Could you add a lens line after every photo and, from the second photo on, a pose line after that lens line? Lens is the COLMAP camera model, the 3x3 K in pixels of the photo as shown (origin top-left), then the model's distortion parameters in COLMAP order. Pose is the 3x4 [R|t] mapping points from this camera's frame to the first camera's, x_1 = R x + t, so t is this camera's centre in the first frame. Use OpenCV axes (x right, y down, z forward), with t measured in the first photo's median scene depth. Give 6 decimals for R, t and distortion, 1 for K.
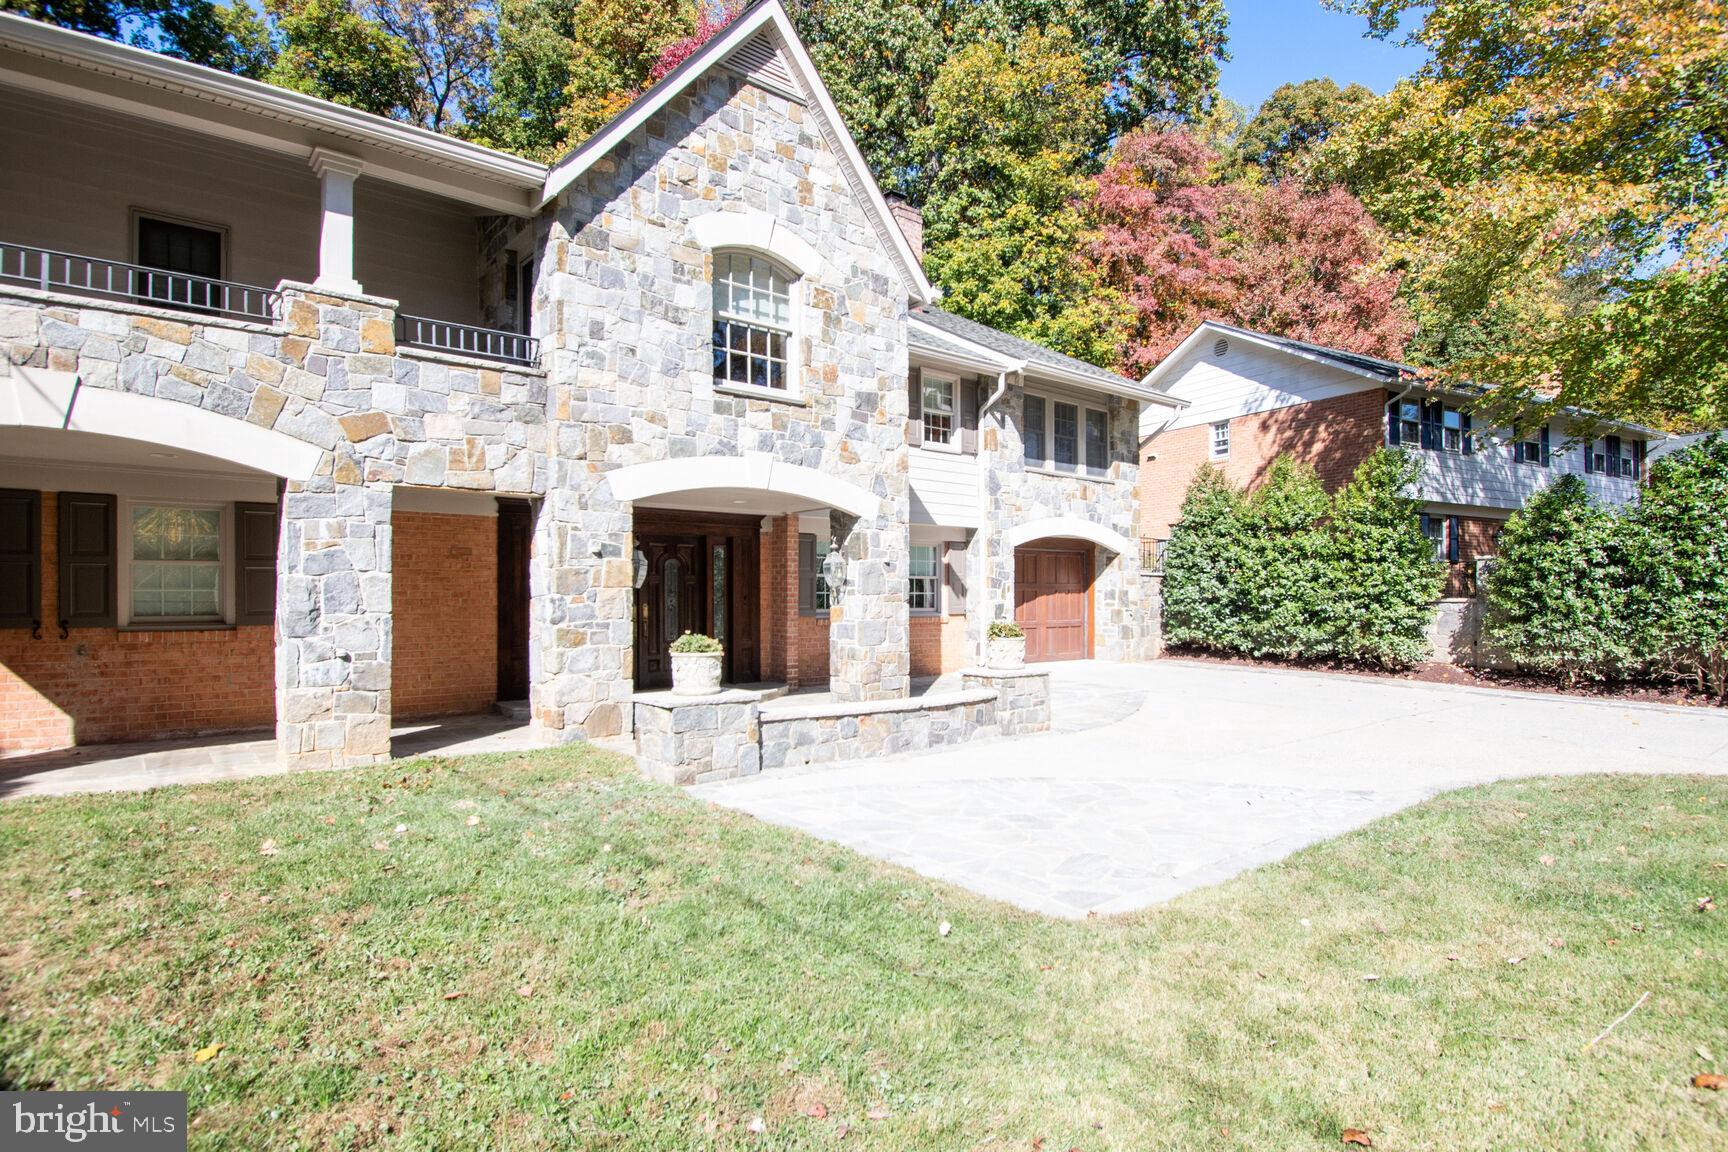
lens RADIAL K [[911.3, 0, 861.2], [0, 911.3, 601.7], [0, 0, 1]] dist [0.023208, -0.030449]
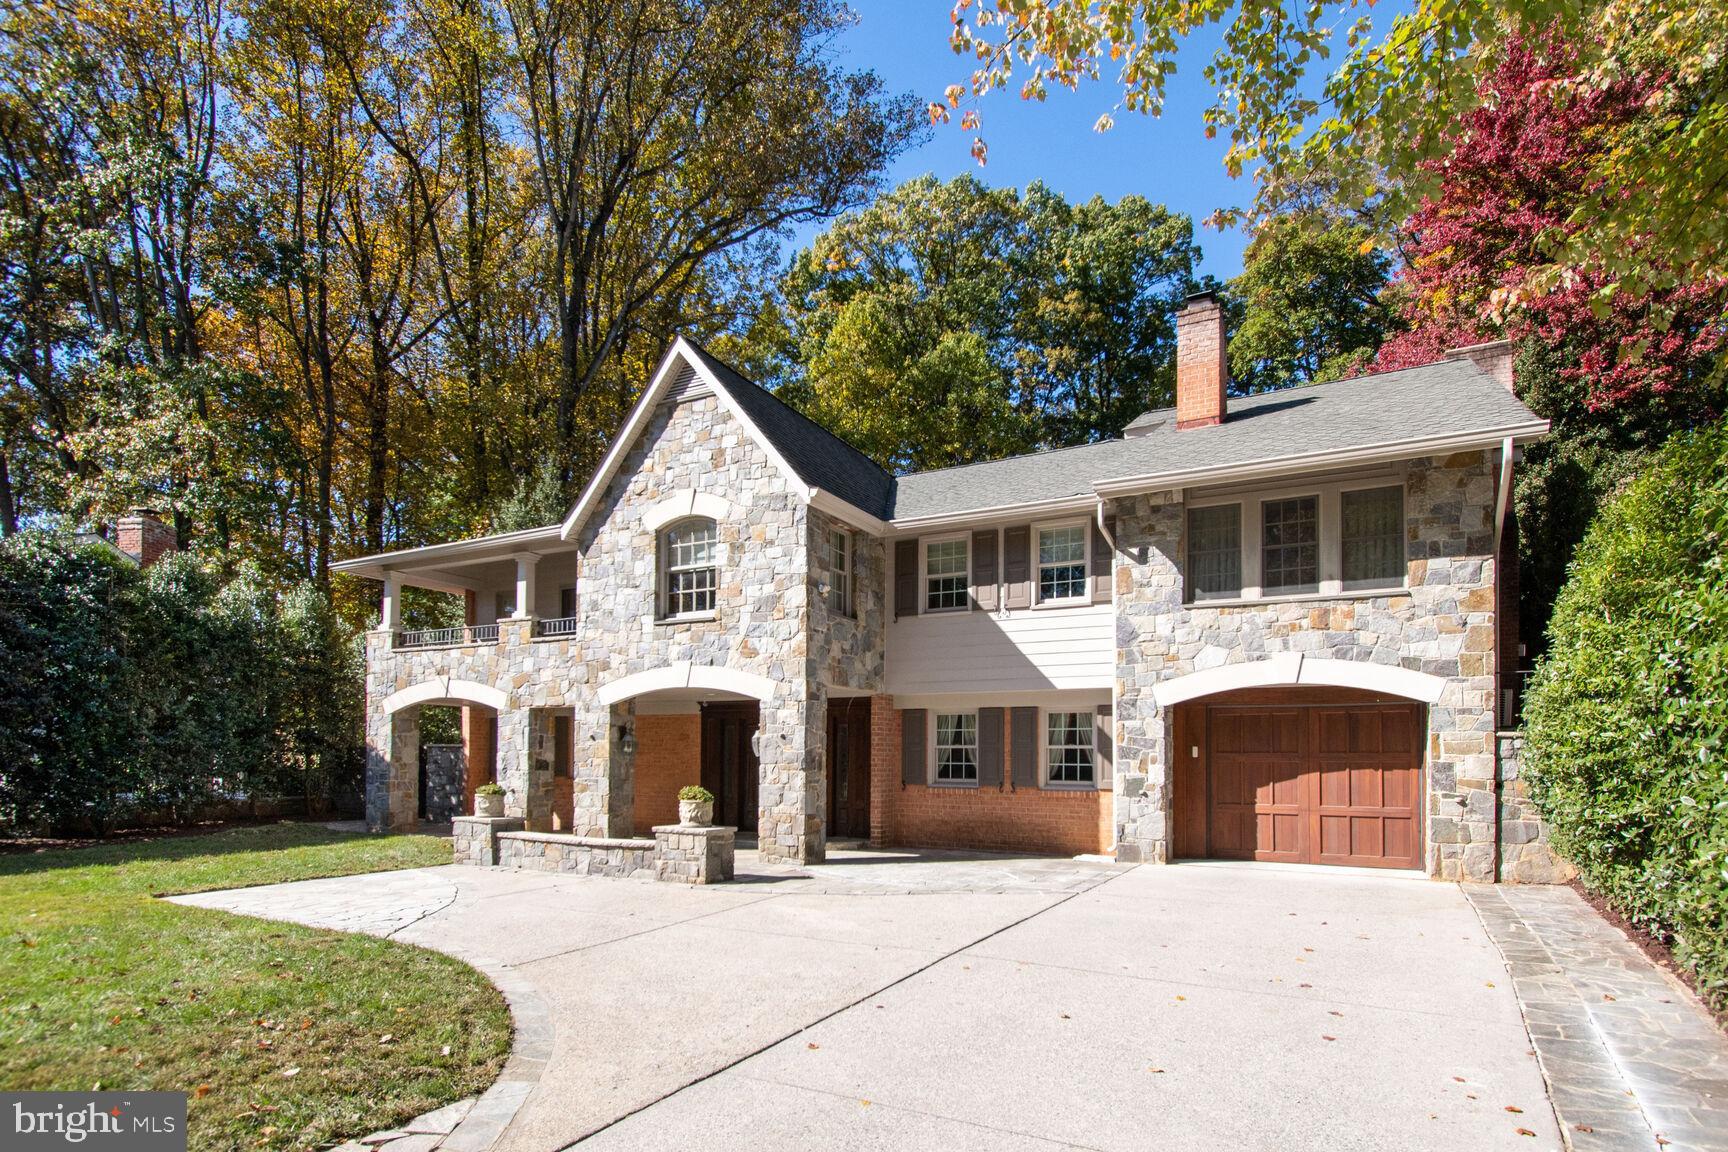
lens RADIAL K [[884.7, 0, 874.5], [0, 884.7, 762.5], [0, 0, 1]] dist [0.000156, 0.000129]
pose [[0.383613, 0.003327, -0.923488, 0.841282], [-0.015053, 0.999883, -0.002651, -0.006361], [0.923371, 0.014918, 0.383619, 0.505430]]
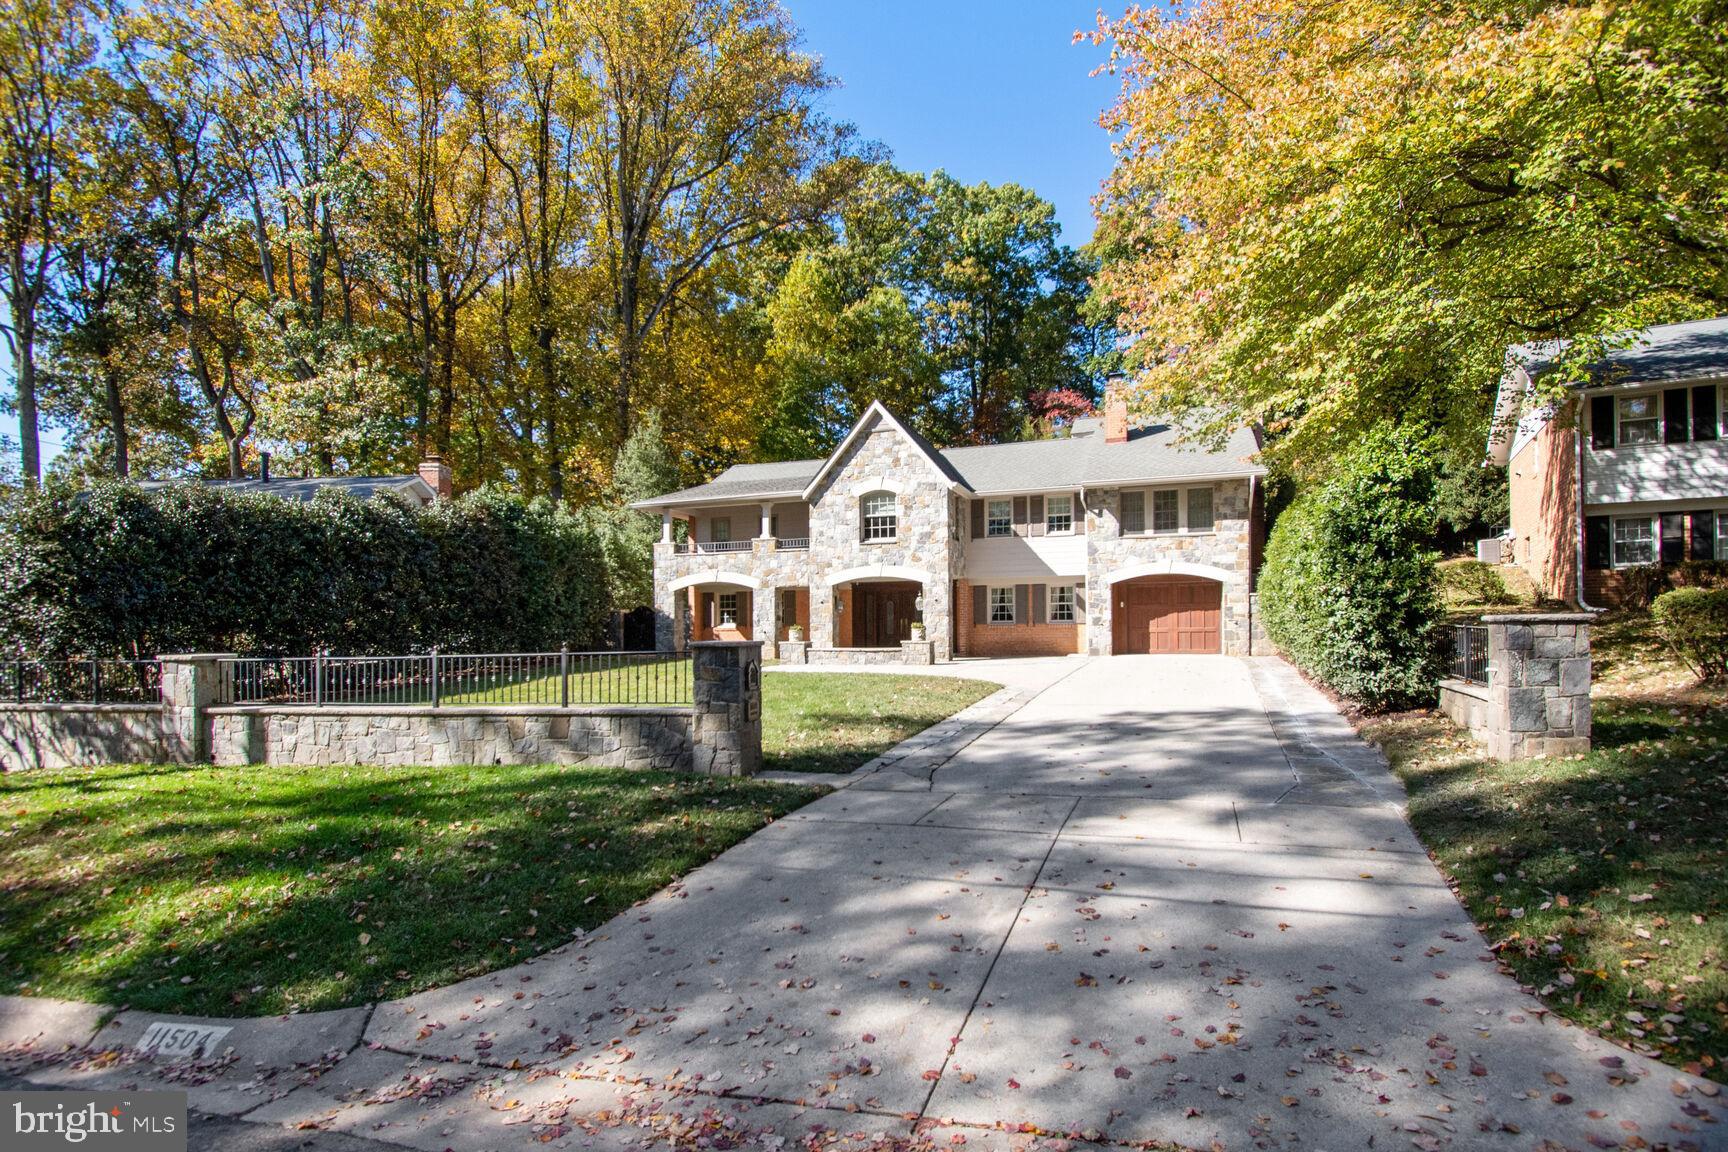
lens RADIAL K [[795.5, 0, 870.3], [0, 795.5, 657.8], [0, 0, 1]] dist [0.002254, -0.000009]
pose [[0.512764, 0.029171, -0.858034, 1.326667], [0.005285, 0.999296, 0.037132, 0.023522], [0.858513, -0.023575, 0.512249, -0.183898]]
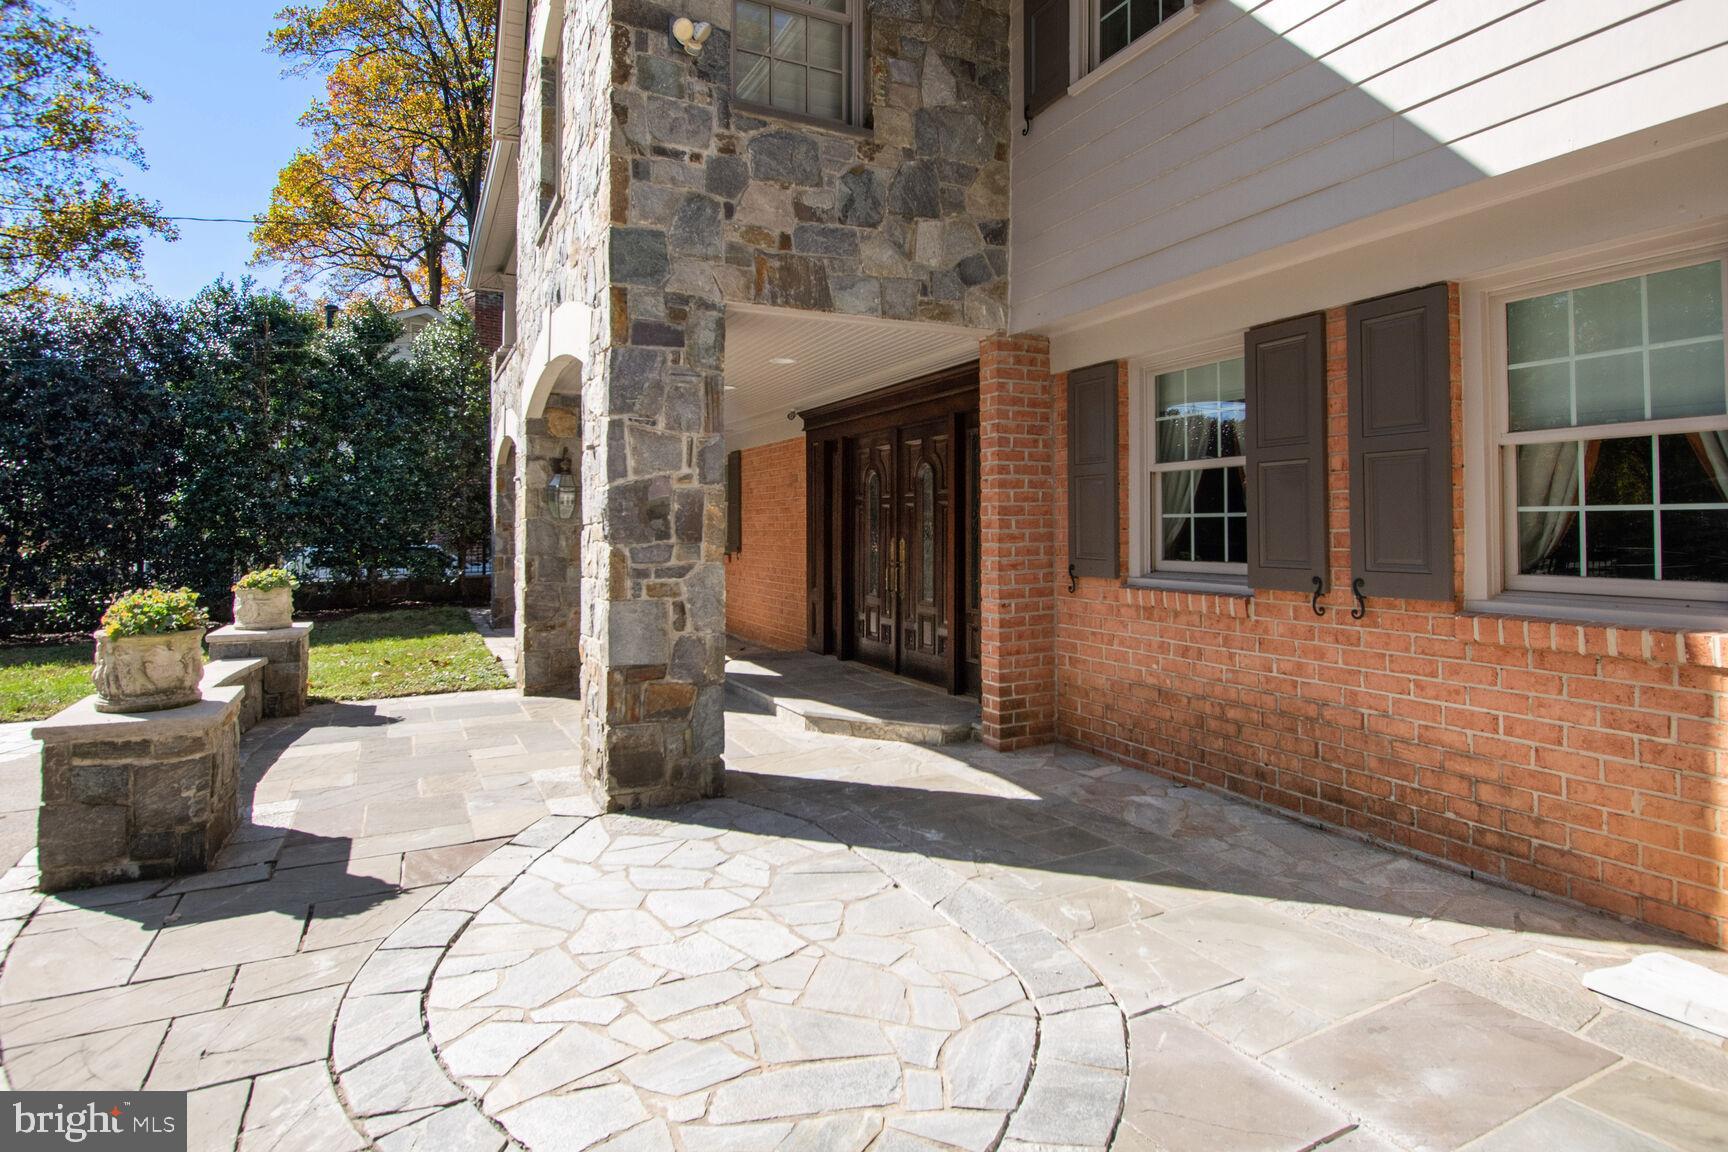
lens RADIAL K [[978.2, 0, 861.0], [0, 978.2, 475.3], [0, 0, 1]] dist [-0.003163, -0.002988]
pose [[-0.264294, -0.039443, -0.963635, 0.340812], [0.012534, 0.998939, -0.044325, -0.009115], [0.964361, -0.023793, -0.263519, 0.936353]]
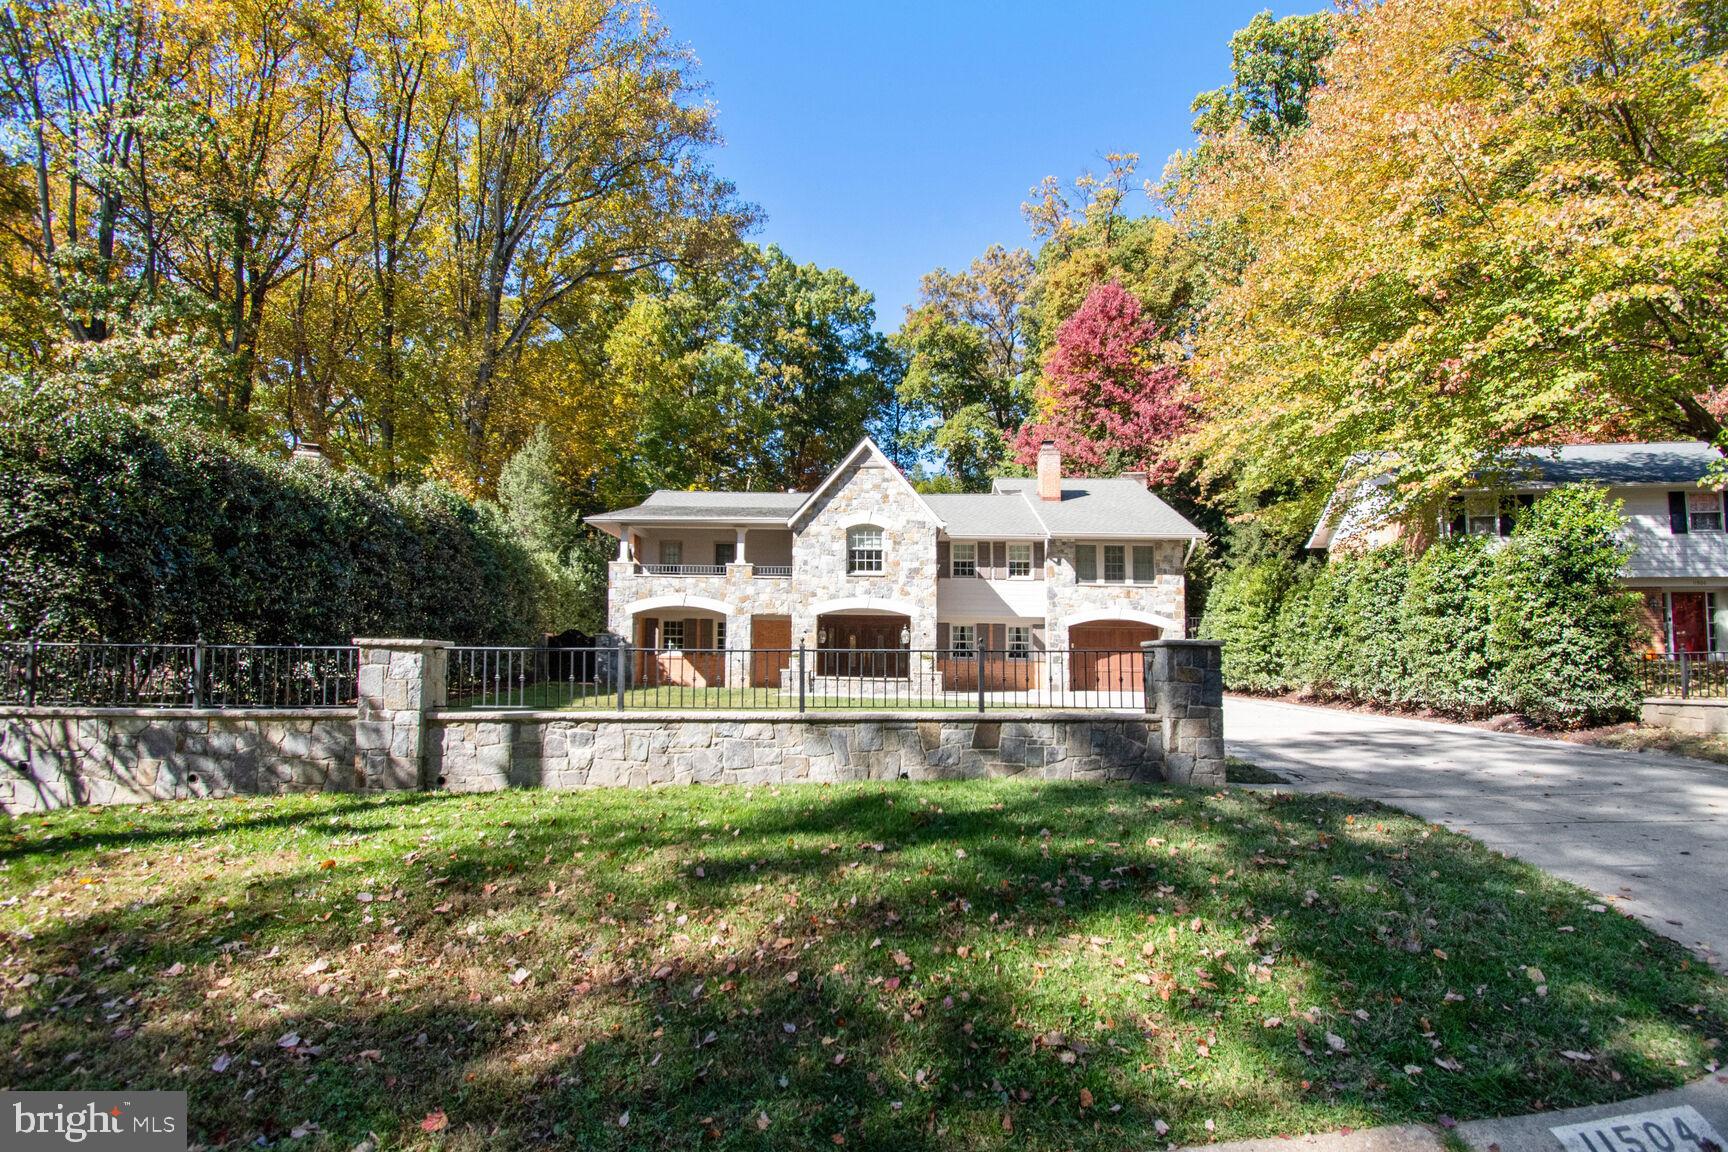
lens RADIAL K [[748.7, 0, 851.1], [0, 748.7, 666.6], [0, 0, 1]] dist [-0.001520, -0.000443]
pose [[0.738037, 0.005710, -0.674736, 0.955990], [-0.021192, 0.999667, -0.014721, 0.061554], [0.674427, 0.025163, 0.737913, -0.492076]]
